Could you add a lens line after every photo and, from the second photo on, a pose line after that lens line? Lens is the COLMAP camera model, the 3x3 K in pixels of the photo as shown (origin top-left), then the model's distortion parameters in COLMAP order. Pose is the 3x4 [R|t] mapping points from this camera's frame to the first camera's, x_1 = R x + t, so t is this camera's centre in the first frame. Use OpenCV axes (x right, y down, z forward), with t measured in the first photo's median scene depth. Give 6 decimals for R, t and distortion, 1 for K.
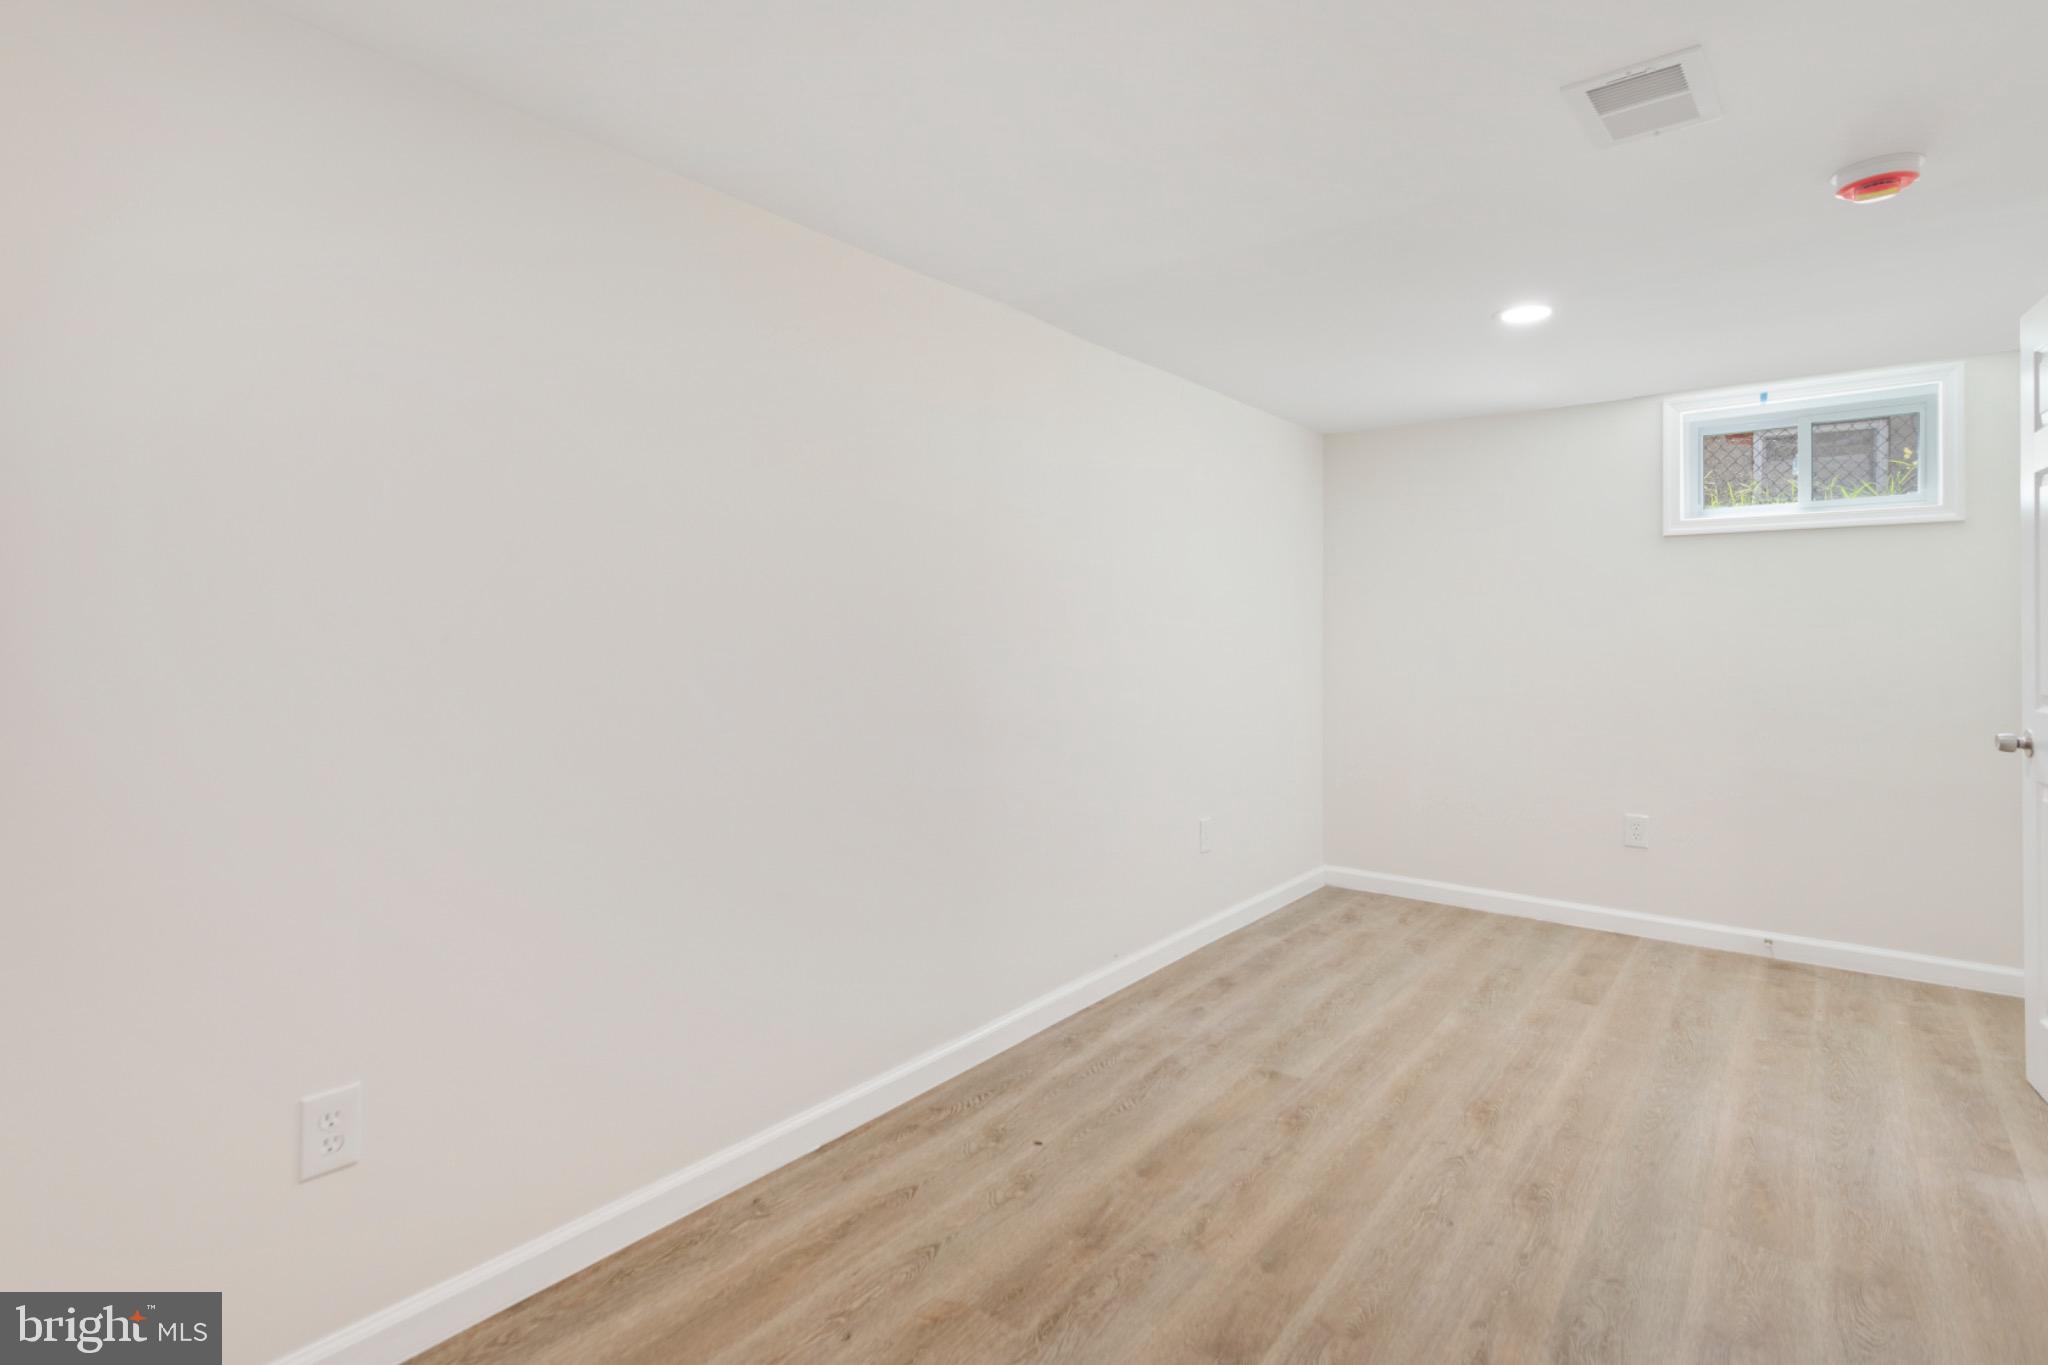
lens RADIAL K [[1010.8, 0, 1026.2], [0, 1010.8, 632.3], [0, 0, 1]] dist [0.012700, -0.001387]
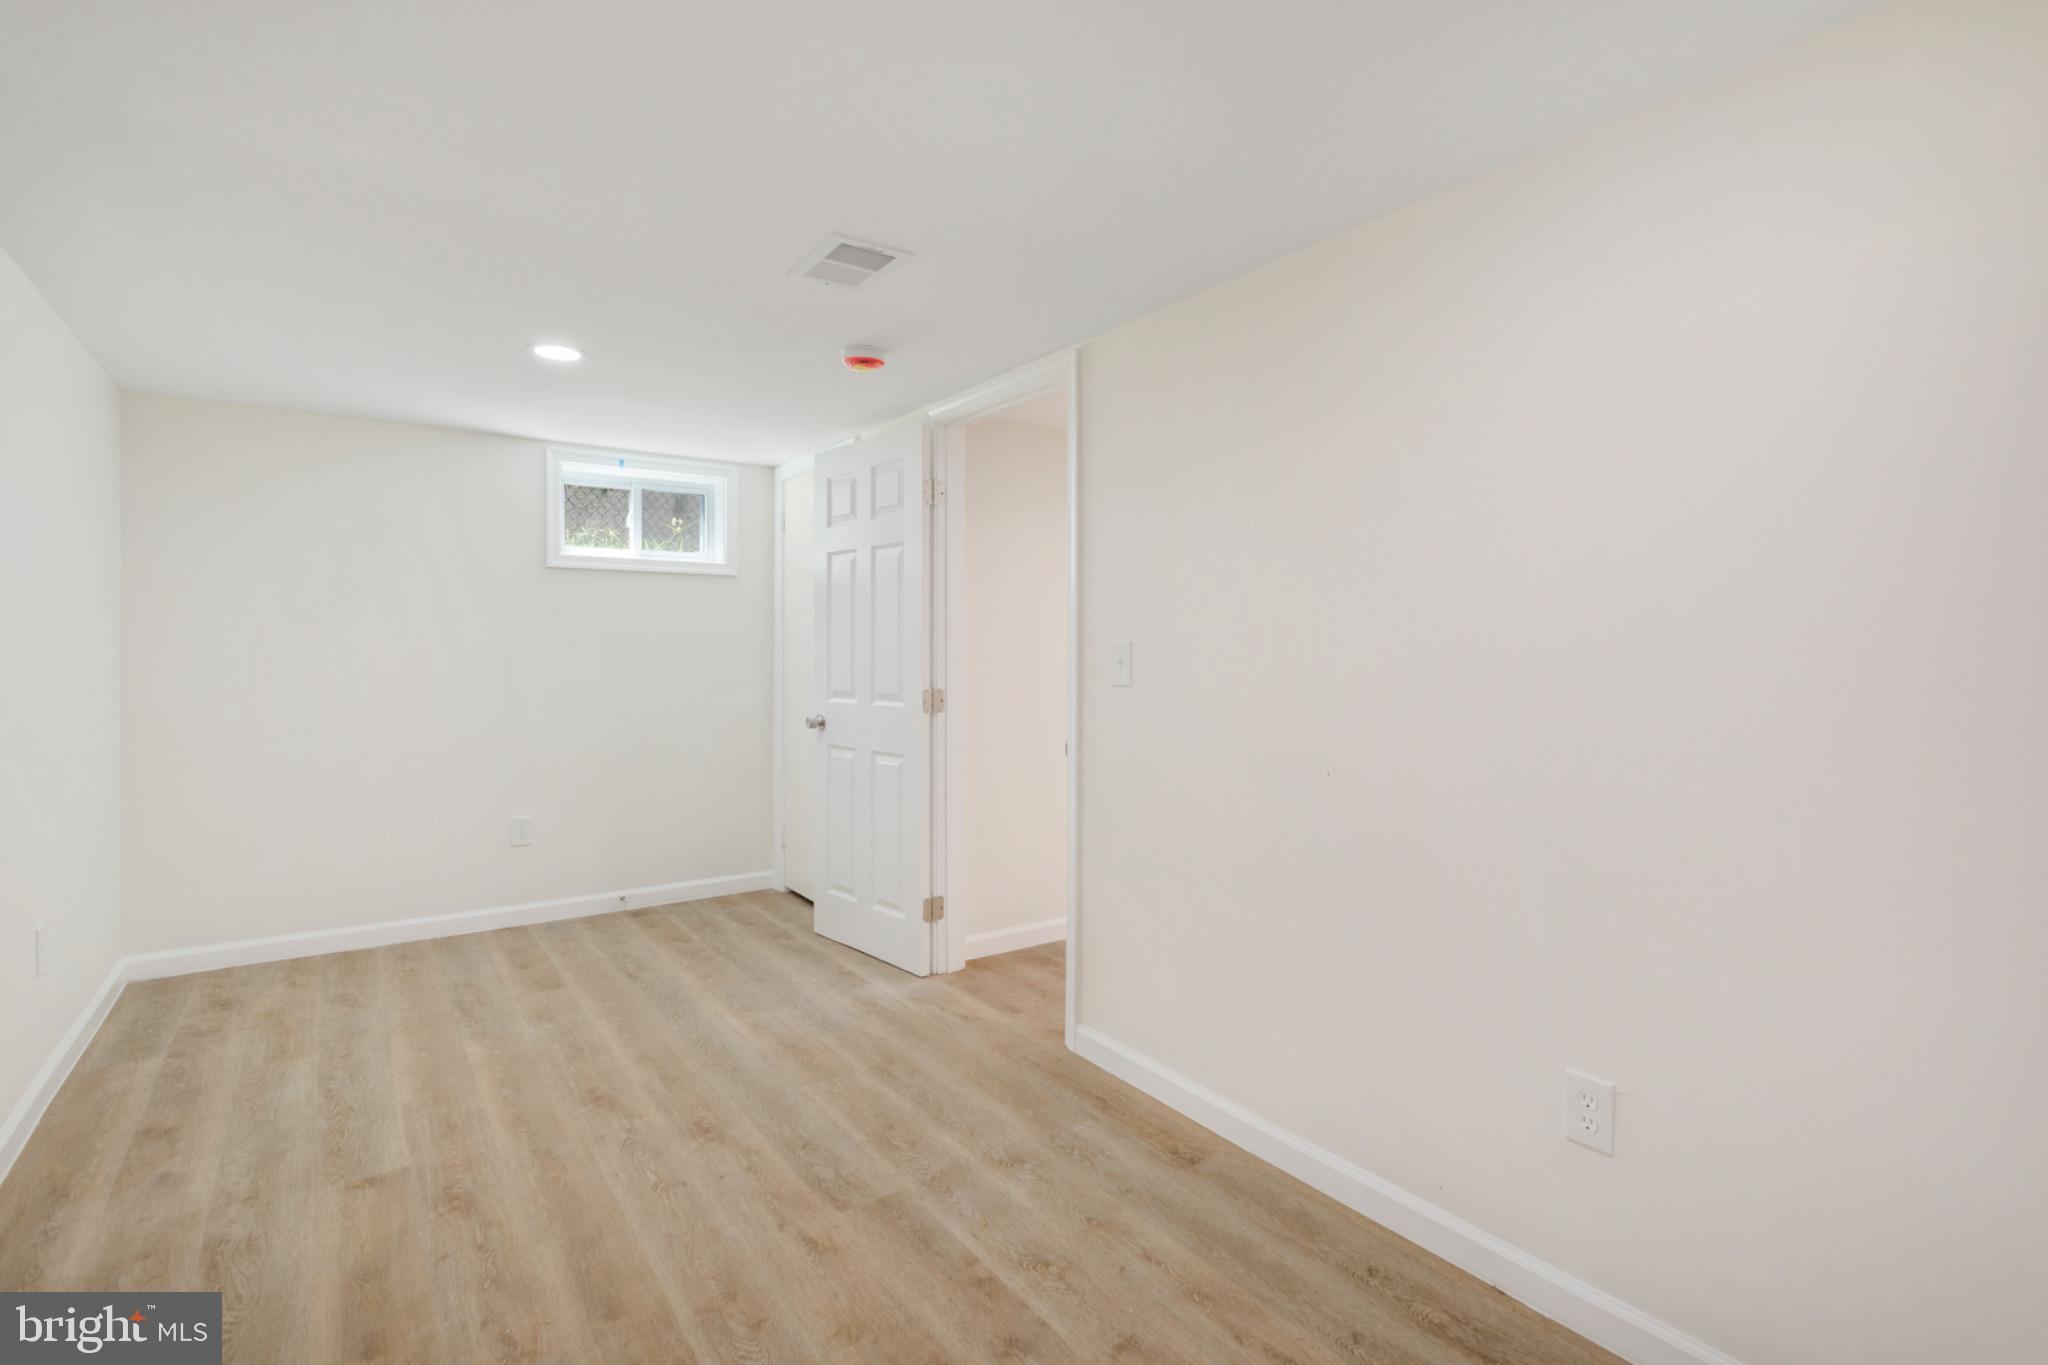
lens RADIAL K [[964.1, 0, 1027.4], [0, 964.1, 656.0], [0, 0, 1]] dist [0.001717, 0.000829]
pose [[0.272818, -0.001780, 0.962064, -0.460248], [-0.004039, 0.999987, 0.002996, 0.000235], [-0.962057, -0.004703, 0.272807, 0.330366]]
